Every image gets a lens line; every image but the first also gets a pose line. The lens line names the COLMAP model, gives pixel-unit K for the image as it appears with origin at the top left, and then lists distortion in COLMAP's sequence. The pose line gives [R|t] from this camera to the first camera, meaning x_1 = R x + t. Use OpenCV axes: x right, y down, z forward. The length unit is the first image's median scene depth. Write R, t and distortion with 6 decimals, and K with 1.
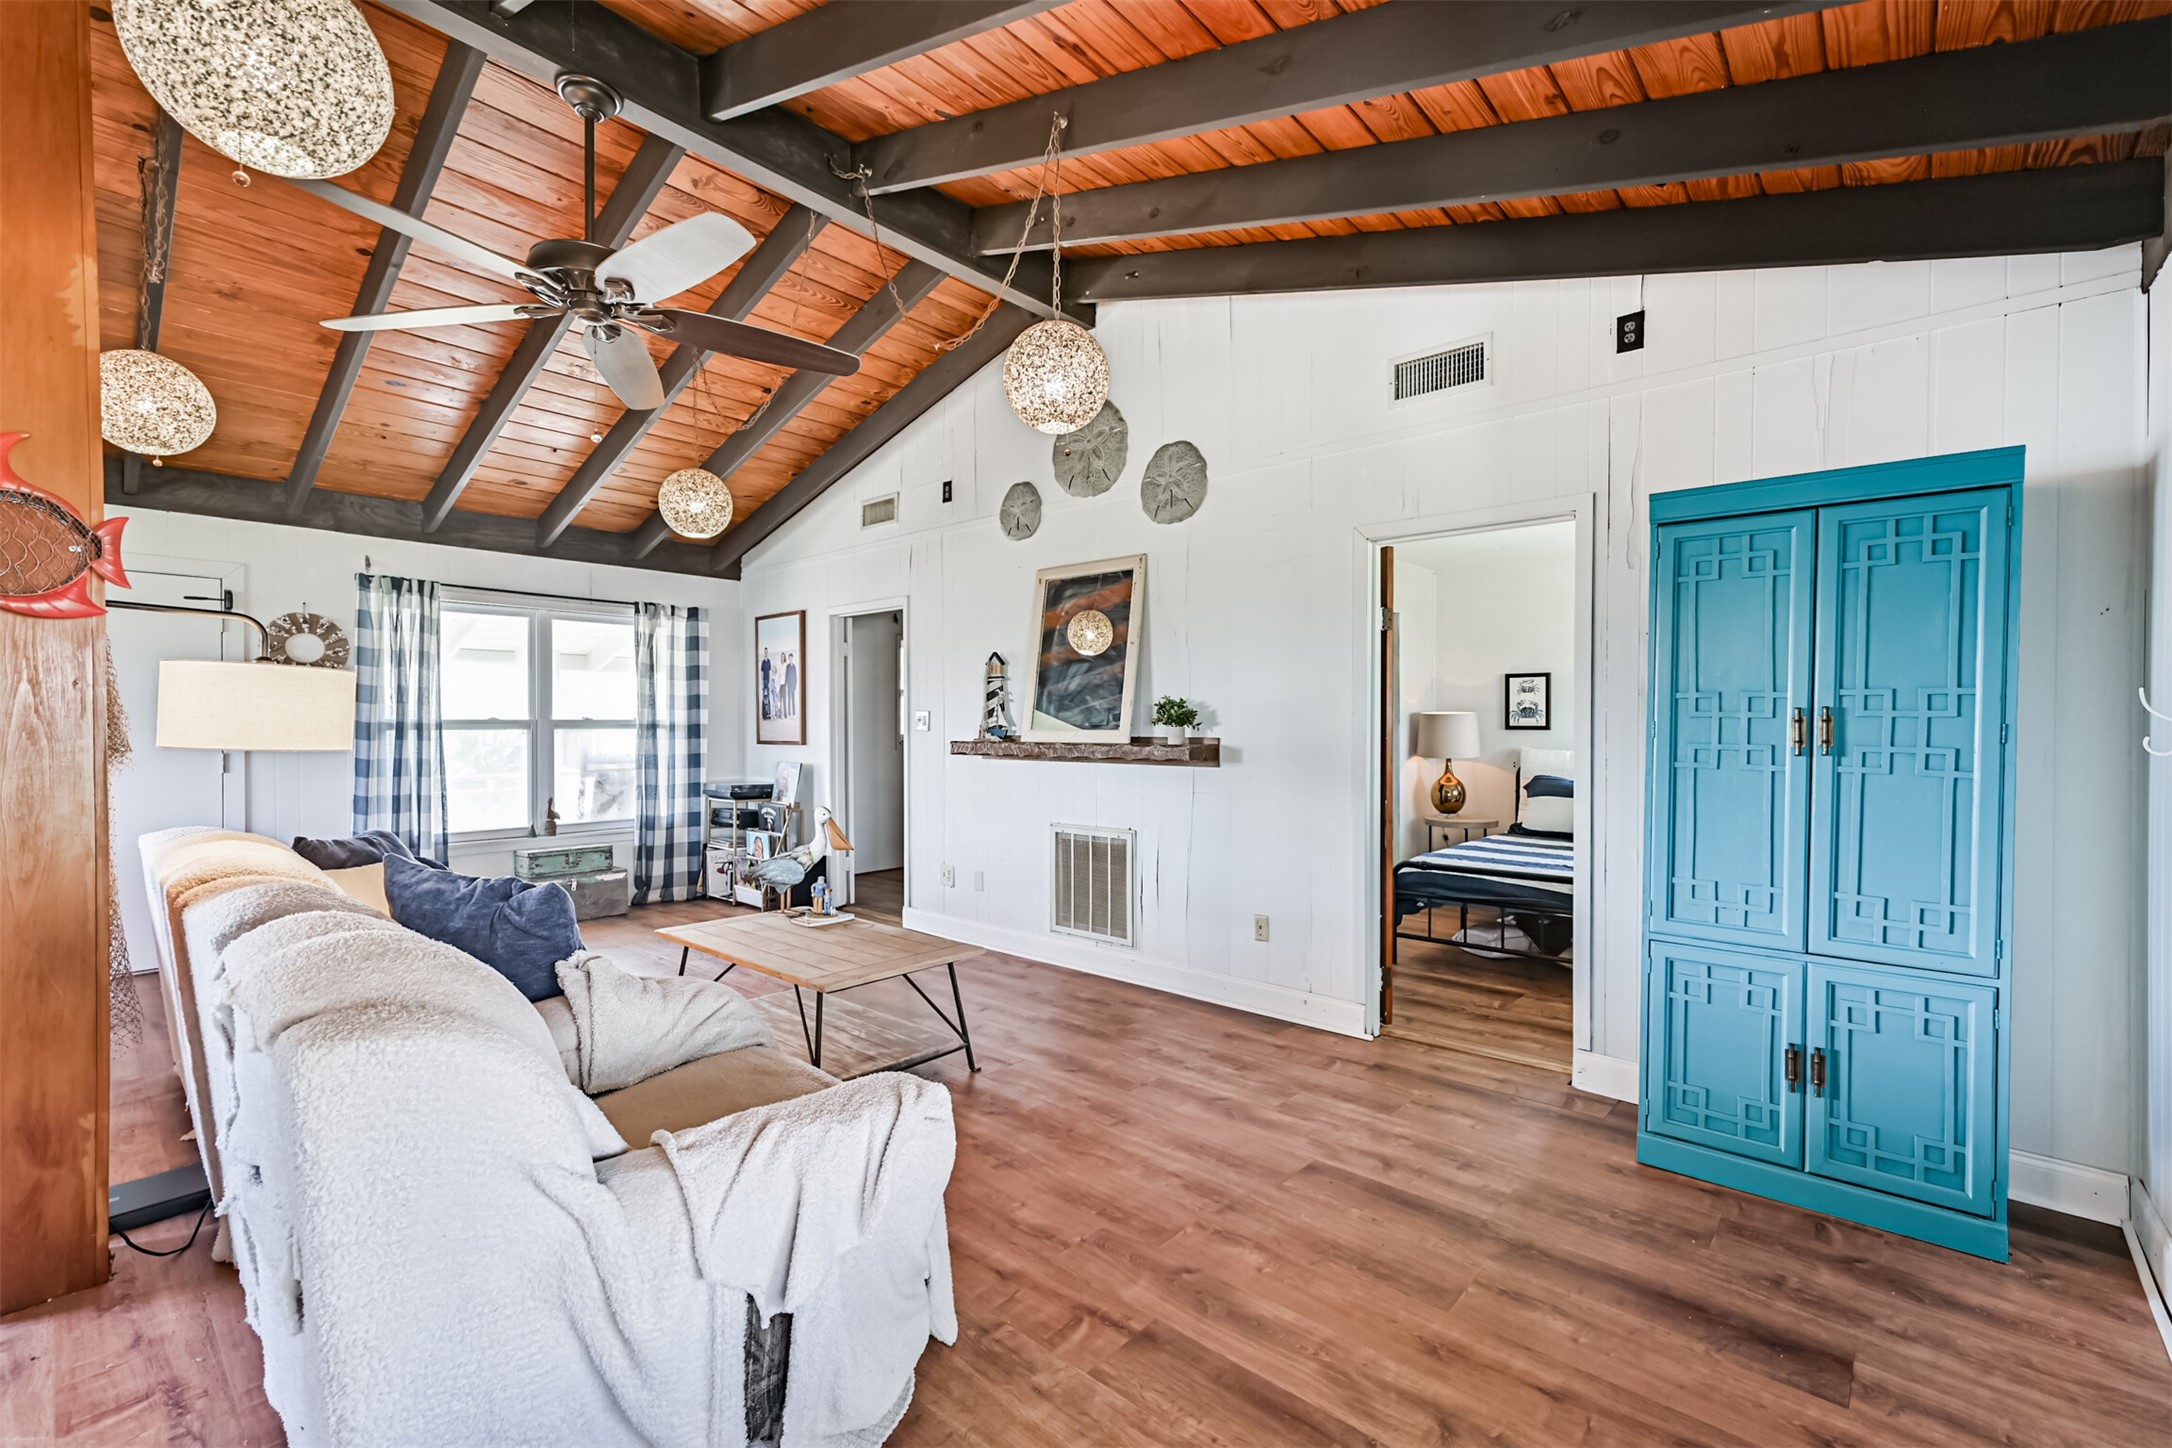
lens RADIAL K [[925.3, 0, 1099.9], [0, 925.3, 734.7], [0, 0, 1]] dist [0.008364, 0.000358]
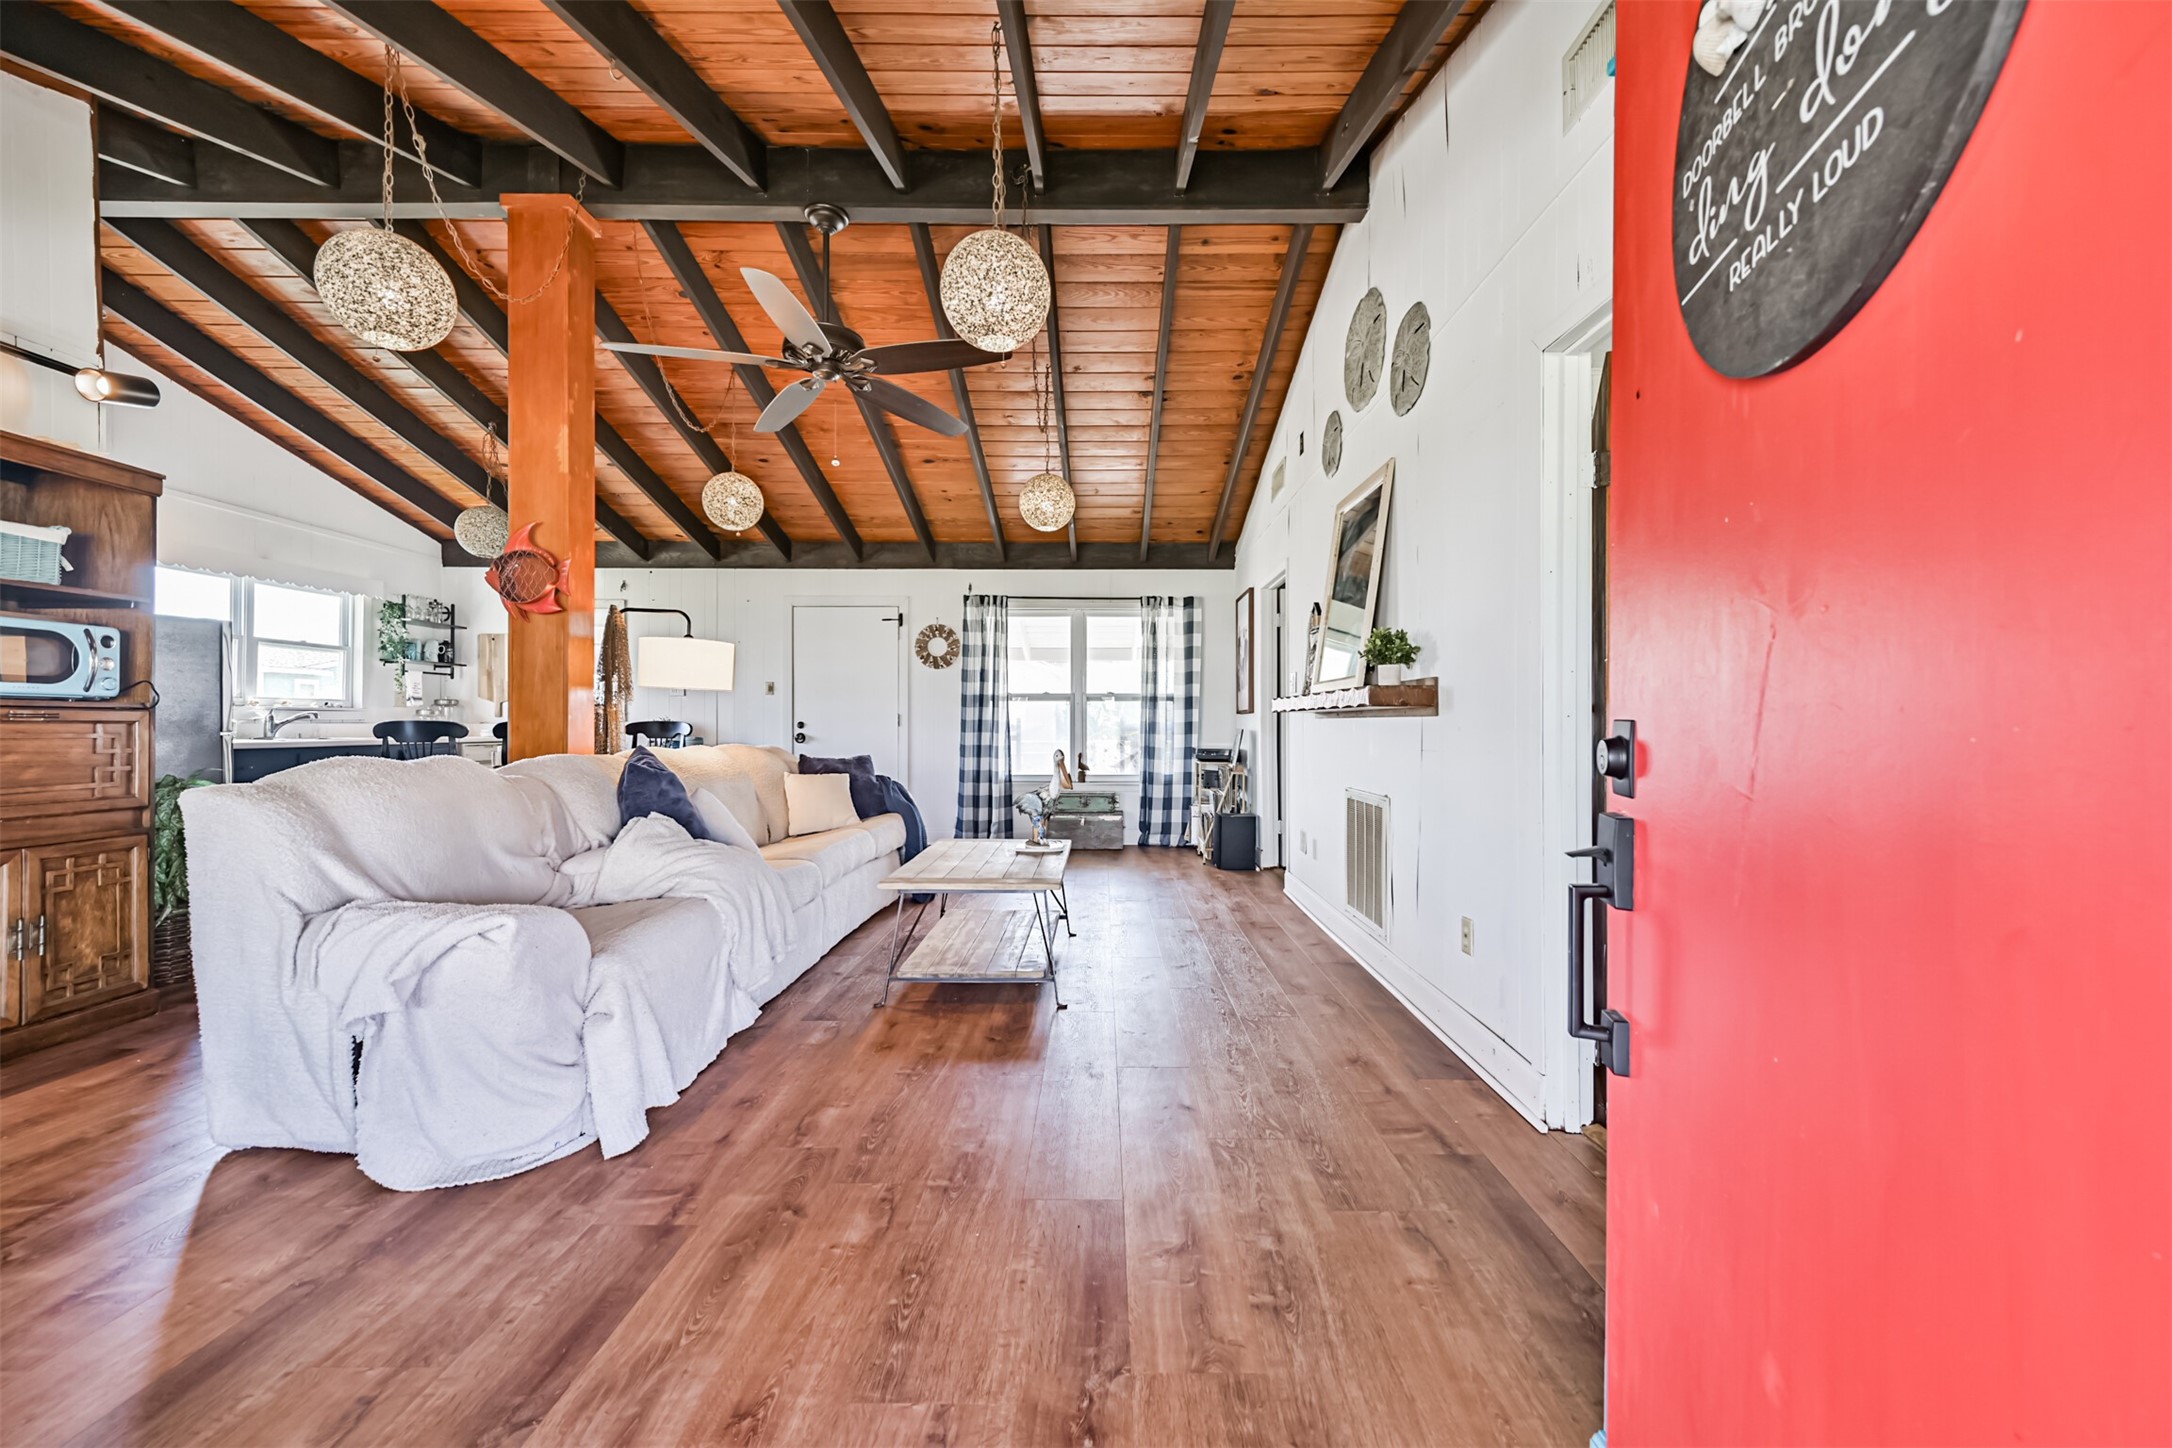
lens RADIAL K [[850.4, 0, 1098.8], [0, 850.4, 721.2], [0, 0, 1]] dist [0.003538, 0.000290]
pose [[0.661136, 0.000638, -0.750266, 0.364616], [-0.011152, 0.999898, -0.008977, 0.037871], [0.750183, 0.014302, 0.661075, 0.259544]]
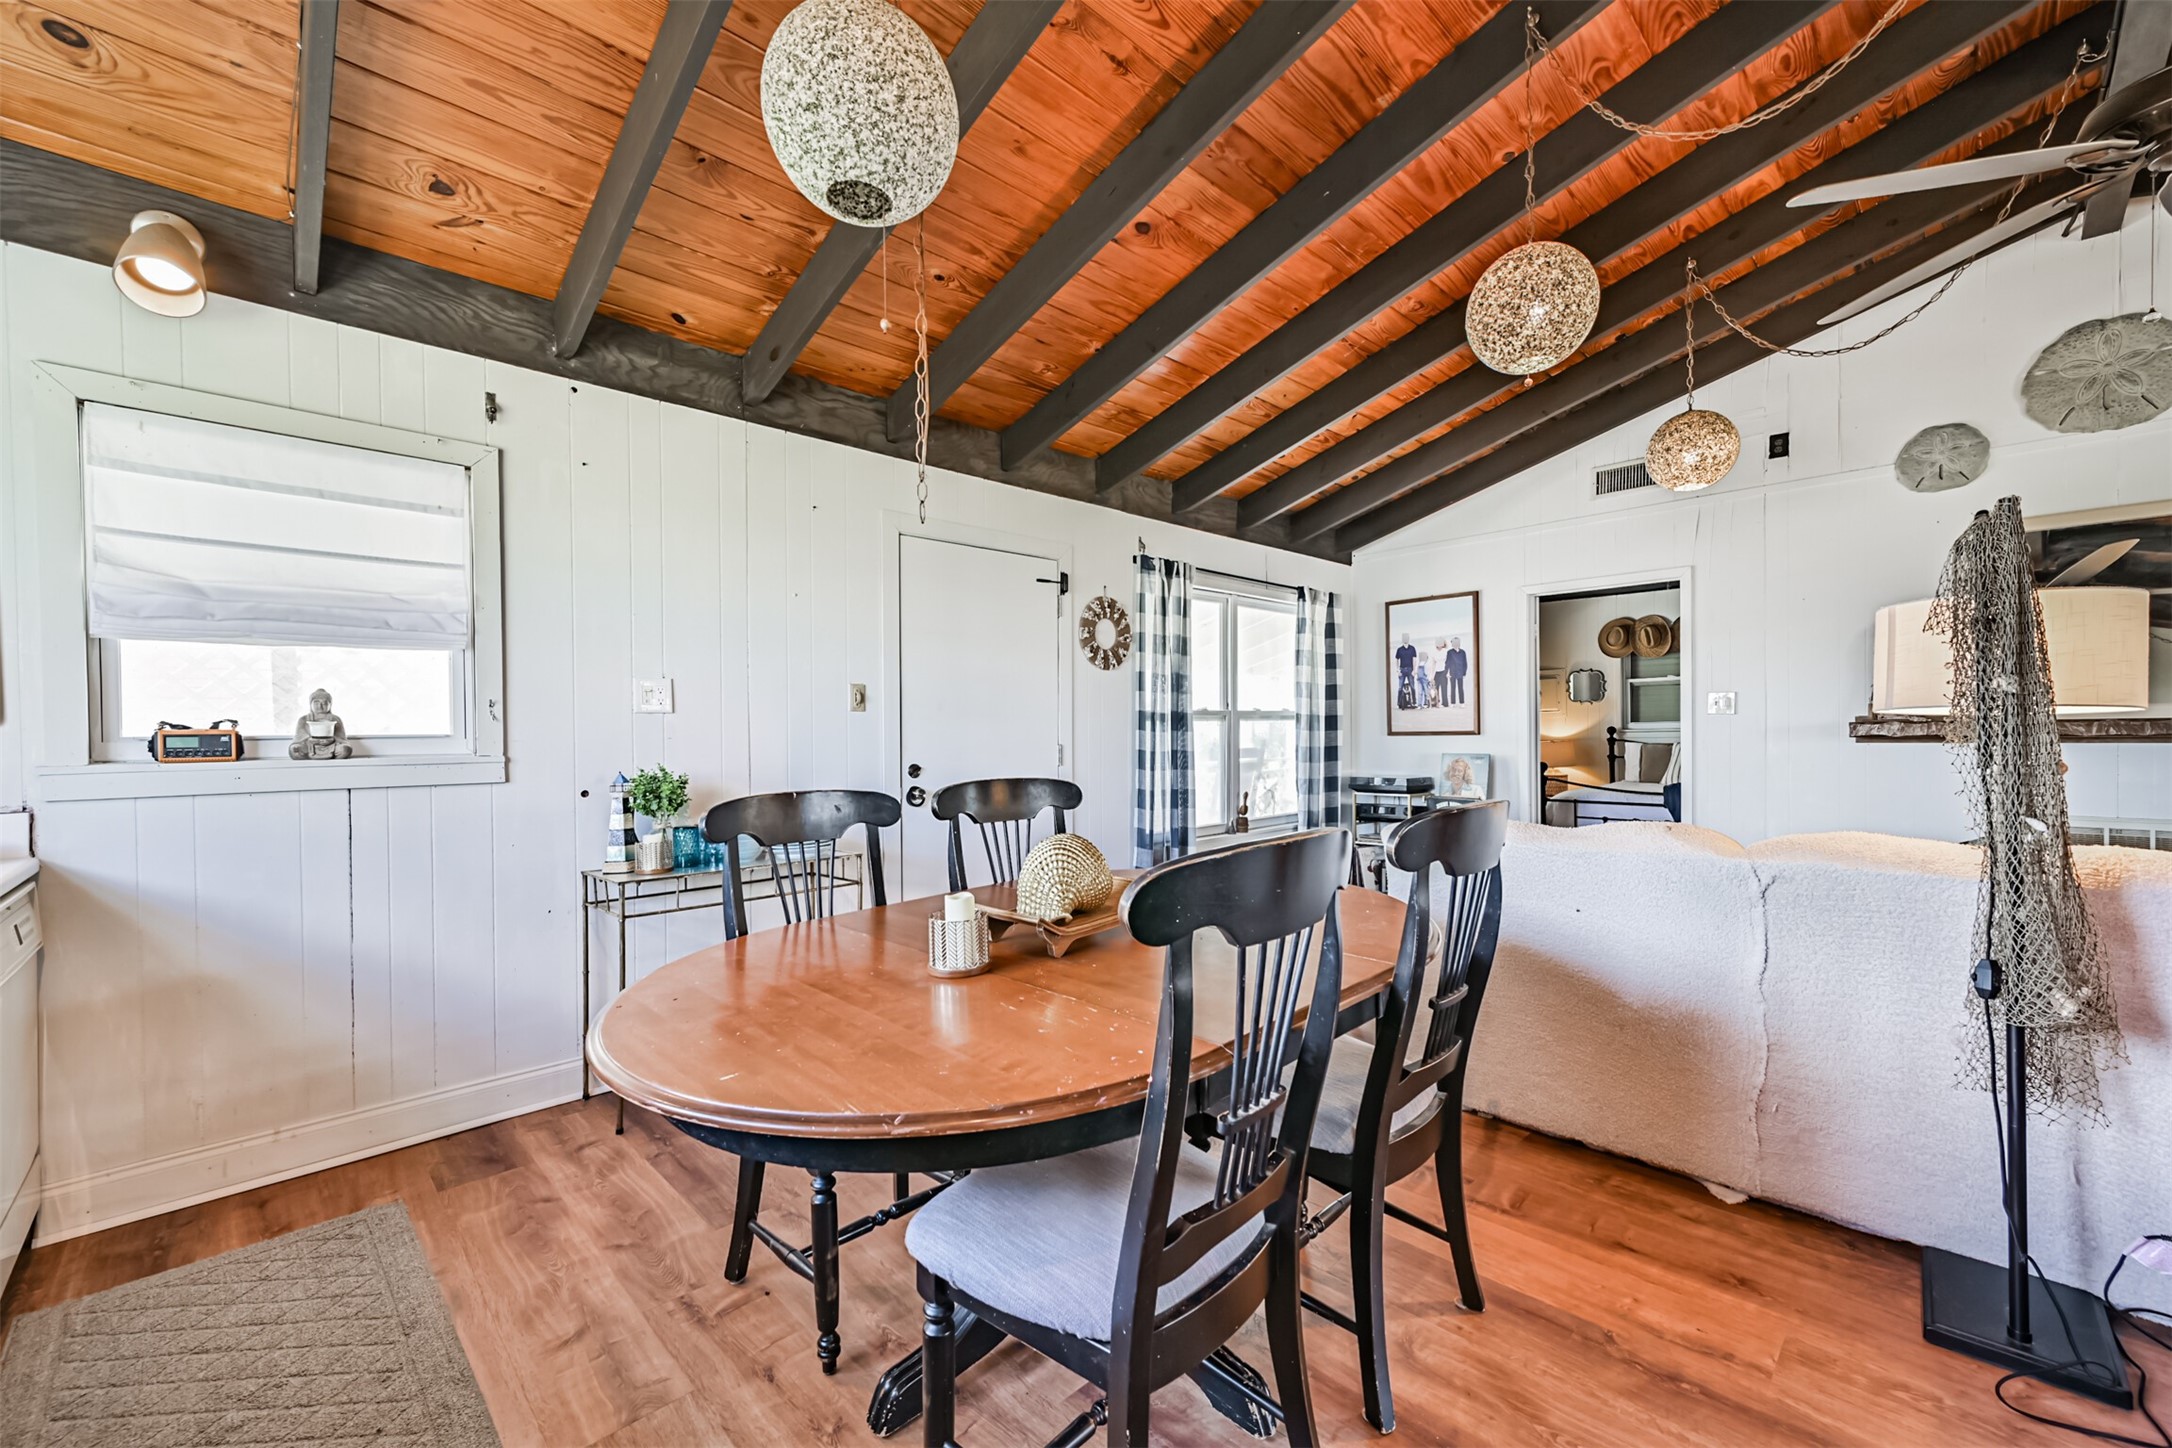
lens RADIAL K [[868.8, 0, 1092.8], [0, 868.8, 730.9], [0, 0, 1]] dist [-0.000214, 0.000142]
pose [[0.996615, -0.012556, -0.081247, -0.762589], [0.011757, 0.999878, -0.010311, 0.013785], [0.081366, 0.009321, 0.996641, 0.113339]]
